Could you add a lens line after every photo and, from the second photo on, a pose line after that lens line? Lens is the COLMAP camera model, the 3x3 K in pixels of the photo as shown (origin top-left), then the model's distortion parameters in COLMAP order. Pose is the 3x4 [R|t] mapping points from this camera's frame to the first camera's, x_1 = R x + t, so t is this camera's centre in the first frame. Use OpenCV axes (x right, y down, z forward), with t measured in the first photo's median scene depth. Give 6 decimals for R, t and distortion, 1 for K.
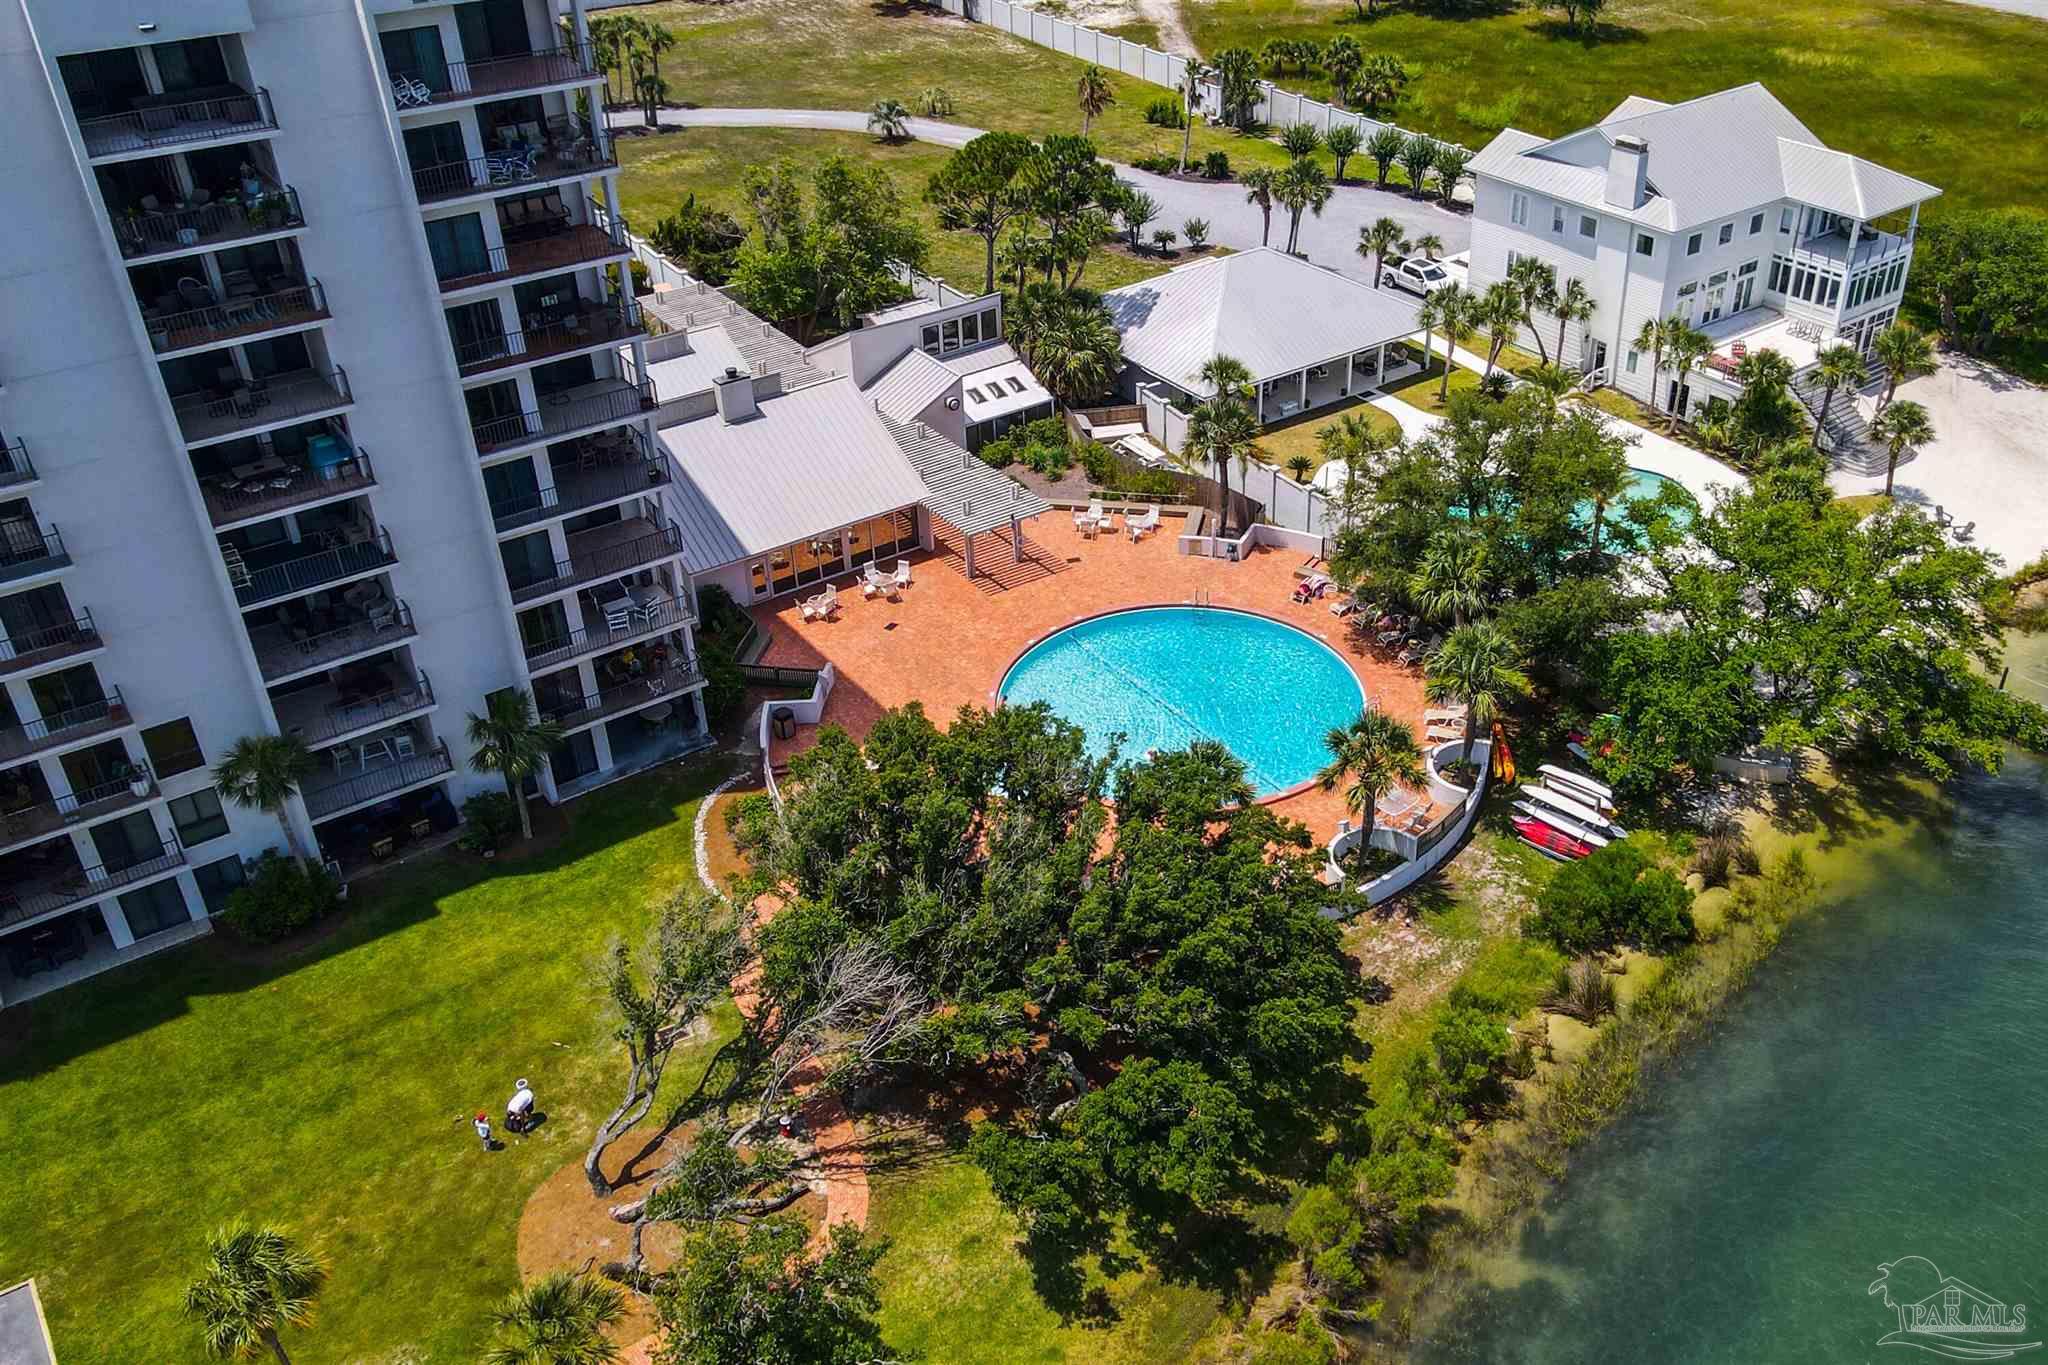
lens RADIAL K [[1830.9, 0, 1024.0], [0, 1830.9, 682.5], [0, 0, 1]] dist [-0.057002, 0.108534]
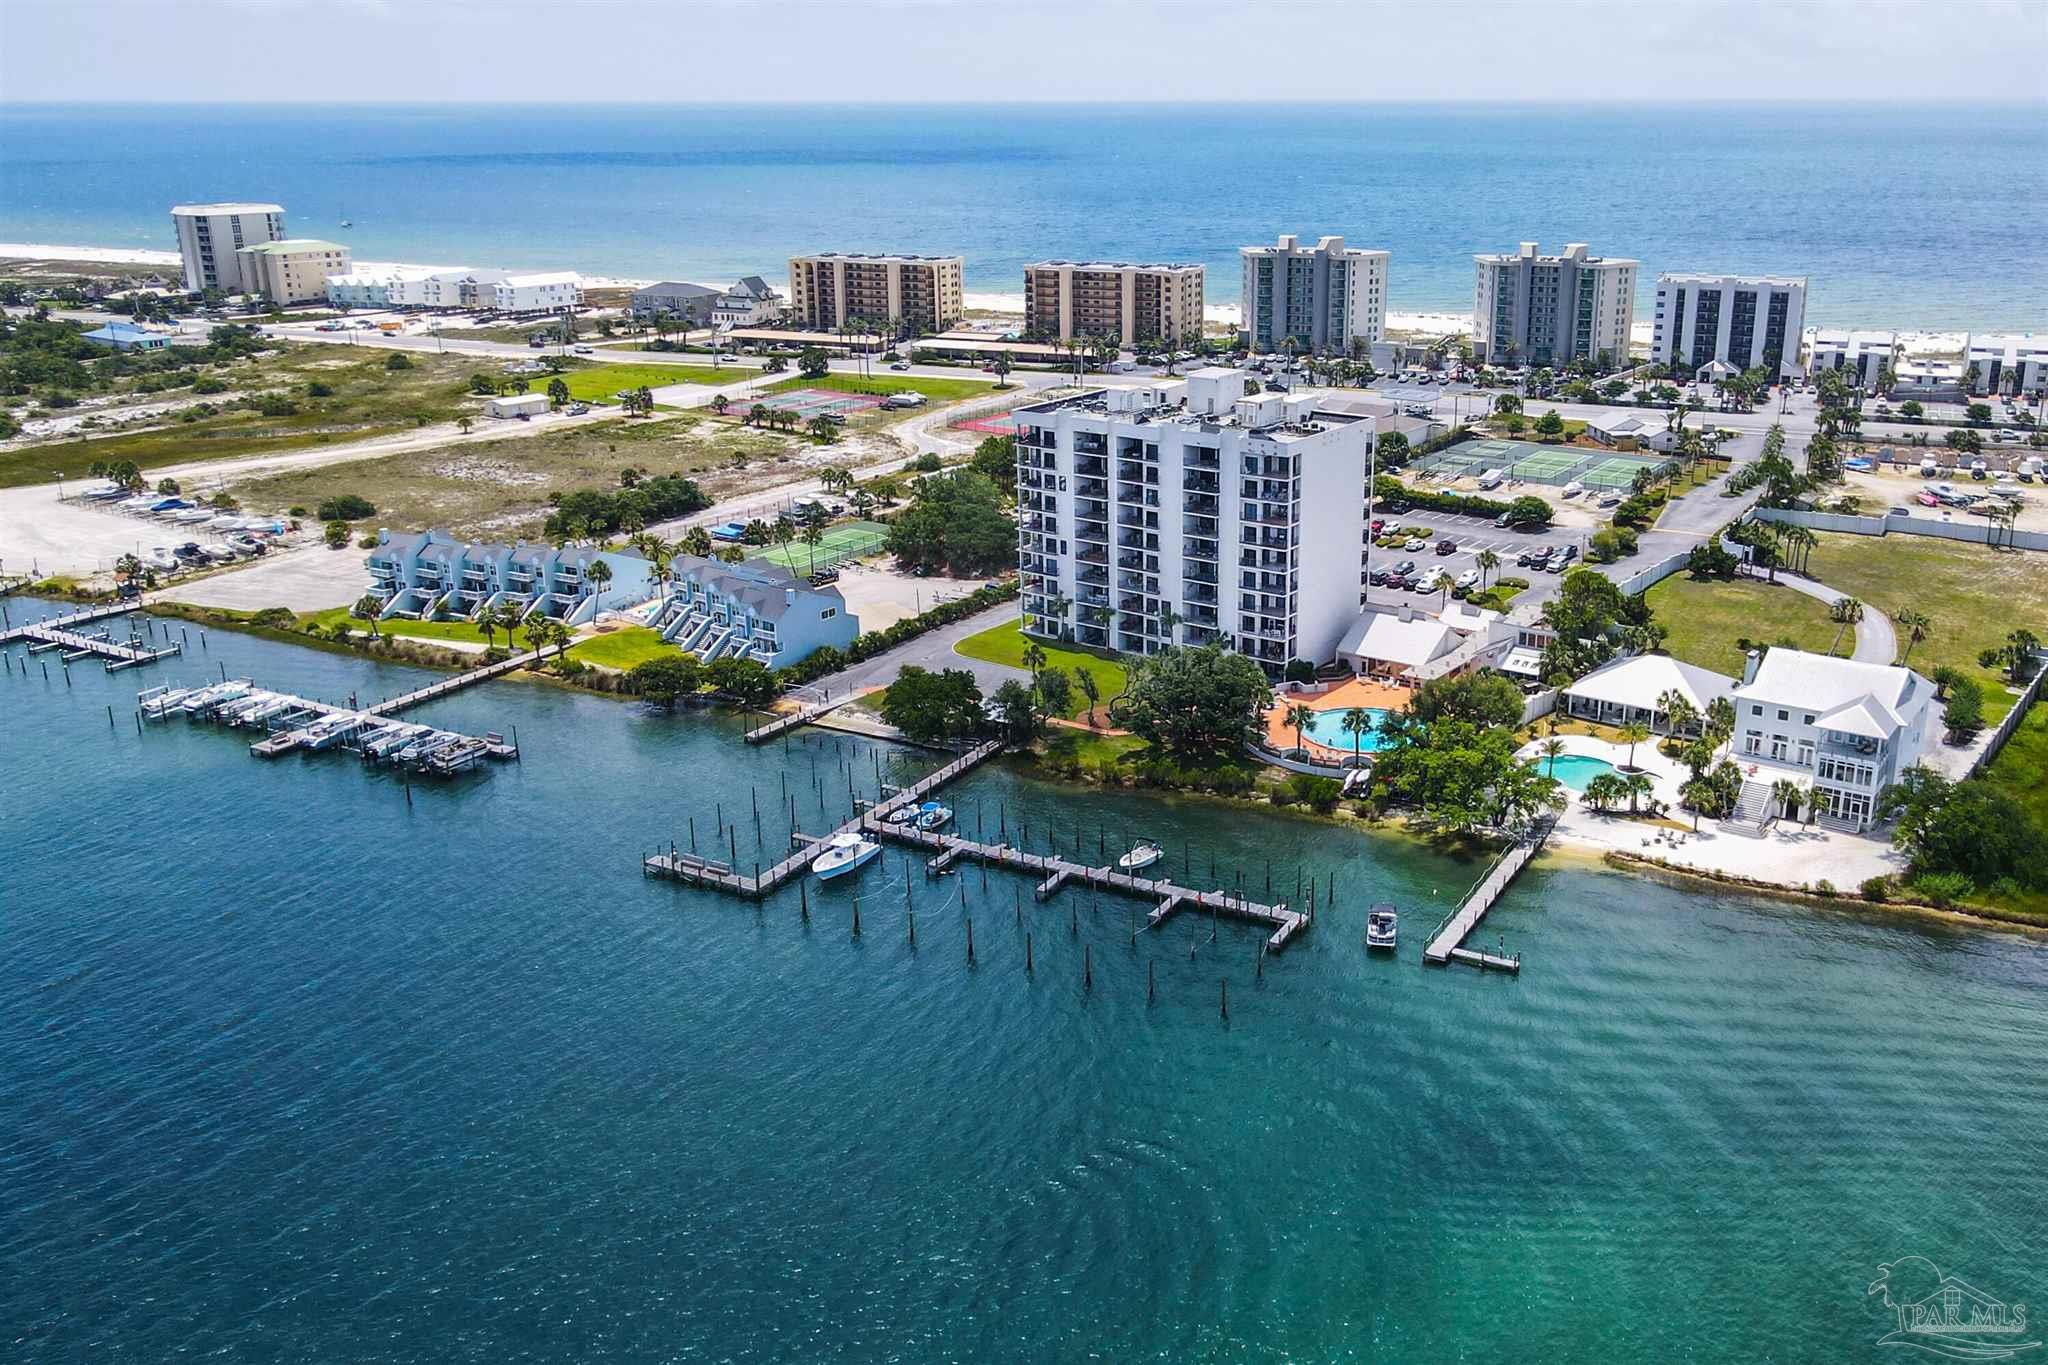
lens RADIAL K [[1830.9, 0, 1024.0], [0, 1830.9, 682.5], [0, 0, 1]] dist [-0.057002, 0.108534]
pose [[0.257500, 0.307361, -0.916091, 2.630809], [-0.497227, 0.855056, 0.147120, -0.215164], [0.828529, 0.417622, 0.373005, -0.557482]]
